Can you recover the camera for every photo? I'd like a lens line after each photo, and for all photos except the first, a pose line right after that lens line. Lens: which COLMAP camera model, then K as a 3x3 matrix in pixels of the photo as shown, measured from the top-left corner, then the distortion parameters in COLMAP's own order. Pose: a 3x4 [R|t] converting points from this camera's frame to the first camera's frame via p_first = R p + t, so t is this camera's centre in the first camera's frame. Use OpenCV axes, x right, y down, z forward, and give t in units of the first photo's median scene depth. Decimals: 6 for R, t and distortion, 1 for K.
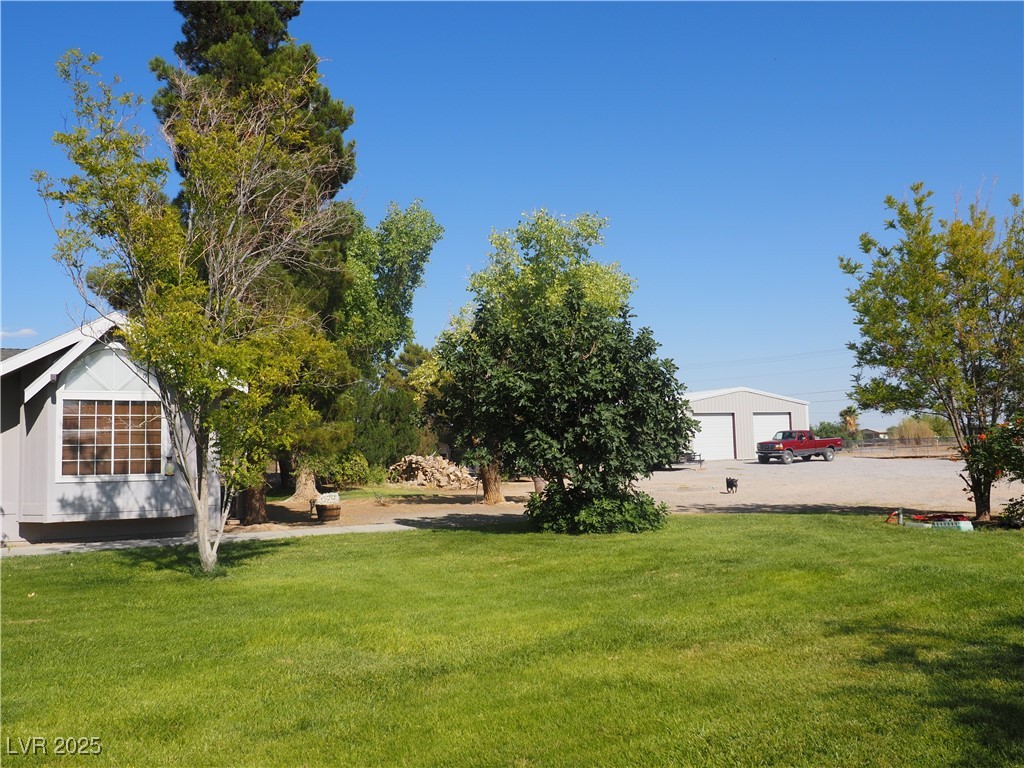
lens RADIAL K [[858.9, 0, 507.9], [0, 858.9, 383.4], [0, 0, 1]] dist [-0.060344, 0.031145]
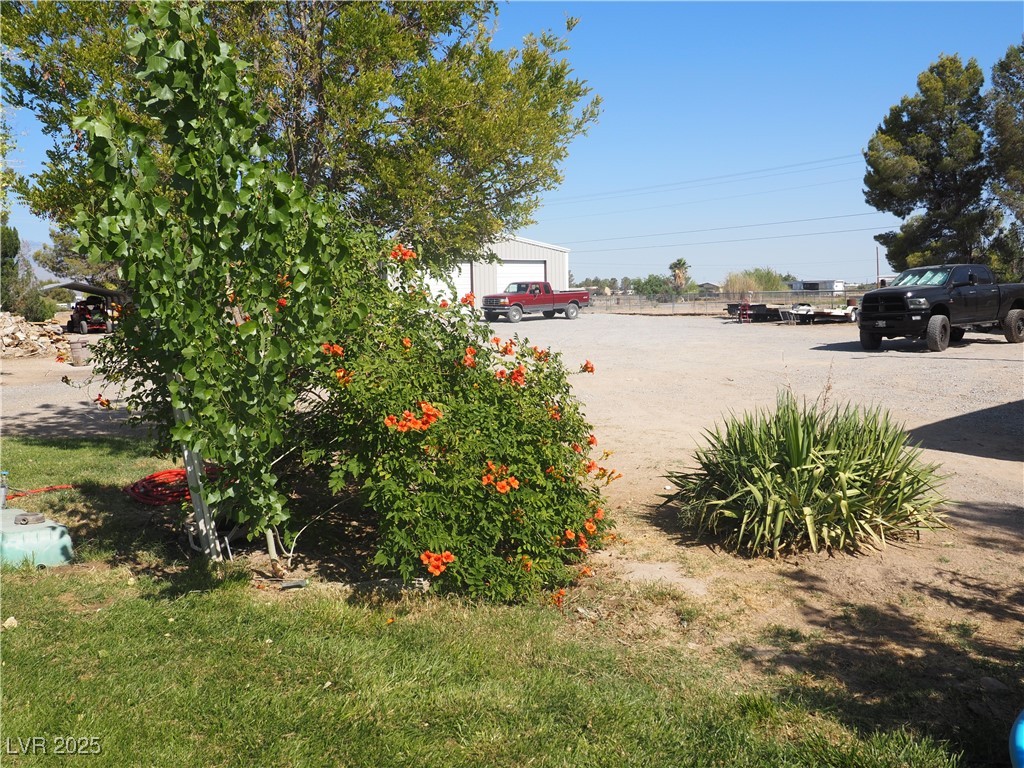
lens RADIAL K [[858.9, 0, 507.9], [0, 858.9, 383.4], [0, 0, 1]] dist [-0.060344, 0.031145]
pose [[0.989111, -0.007455, 0.146984, 0.175250], [-0.018009, 0.985079, 0.171155, 0.009307], [-0.146067, -0.171939, 0.974218, 0.160284]]
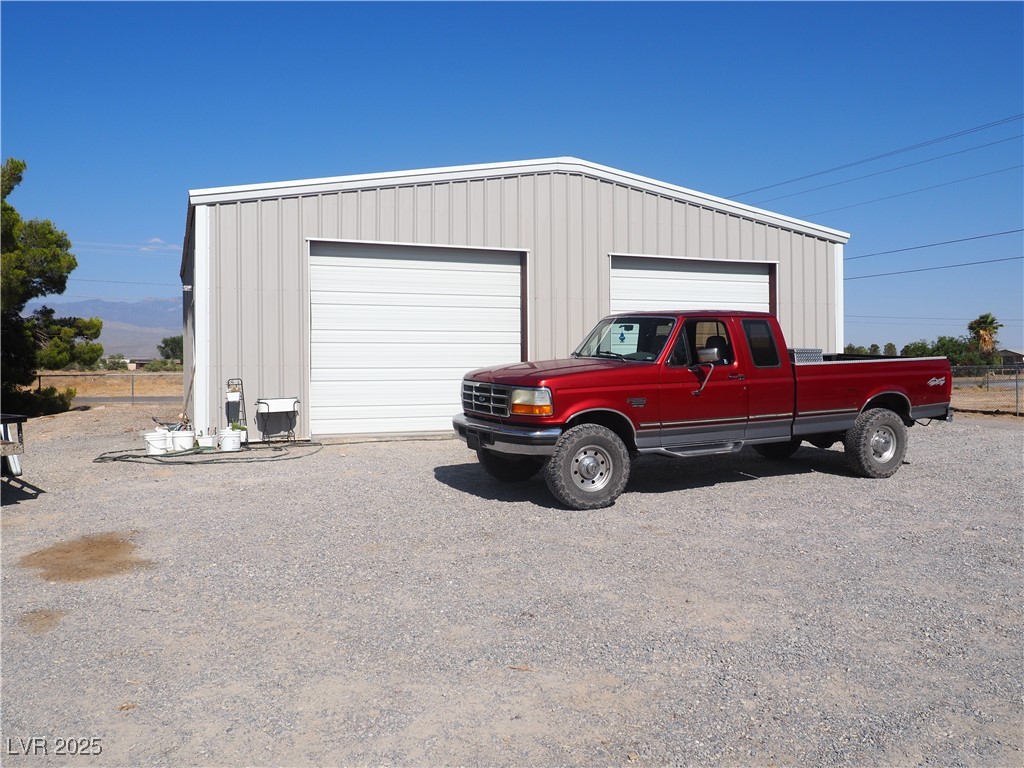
lens RADIAL K [[858.9, 0, 507.9], [0, 858.9, 383.4], [0, 0, 1]] dist [-0.060344, 0.031145]
pose [[0.991470, 0.022920, -0.128303, 0.293727], [-0.010086, 0.994956, 0.099800, 0.047868], [0.129943, -0.097654, 0.986701, 0.737228]]
